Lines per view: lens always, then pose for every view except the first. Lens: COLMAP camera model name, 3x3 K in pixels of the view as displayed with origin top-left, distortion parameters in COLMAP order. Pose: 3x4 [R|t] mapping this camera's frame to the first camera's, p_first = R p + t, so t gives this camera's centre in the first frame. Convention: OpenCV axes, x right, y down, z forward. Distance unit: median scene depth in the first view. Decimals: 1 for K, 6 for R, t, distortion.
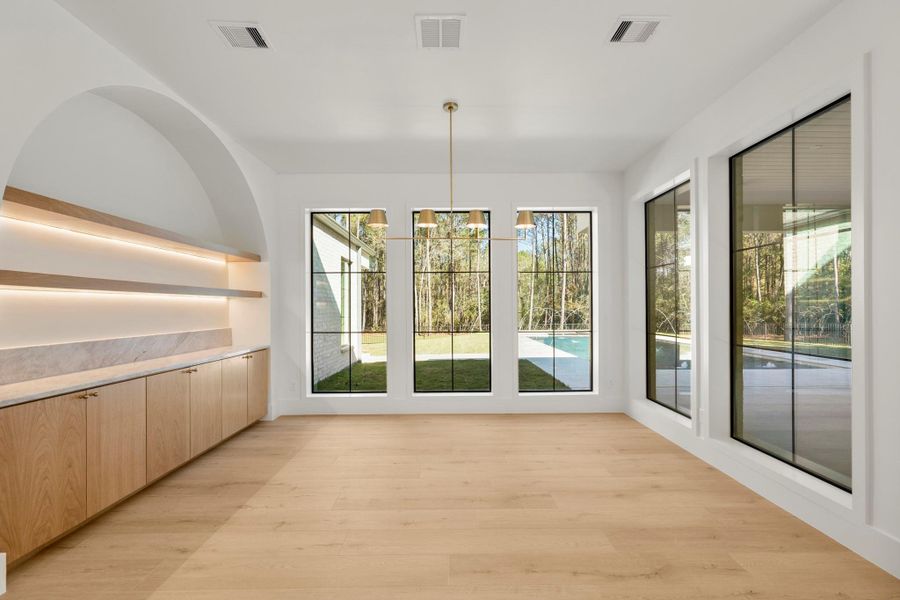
lens RADIAL K [[388.0, 0, 455.9], [0, 388.0, 304.3], [0, 0, 1]] dist [0.003746, 0.000108]
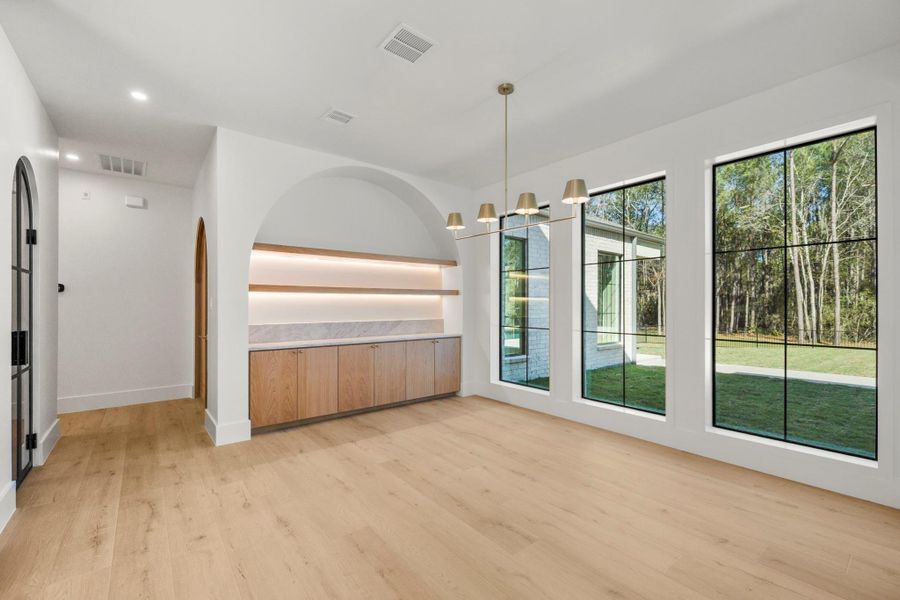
lens RADIAL K [[388.0, 0, 455.9], [0, 388.0, 304.3], [0, 0, 1]] dist [0.003746, 0.000108]
pose [[0.619610, 0.005232, -0.784892, 0.603815], [0.002979, 0.999955, 0.009018, -0.000242], [0.784904, -0.007926, 0.619567, 0.306287]]
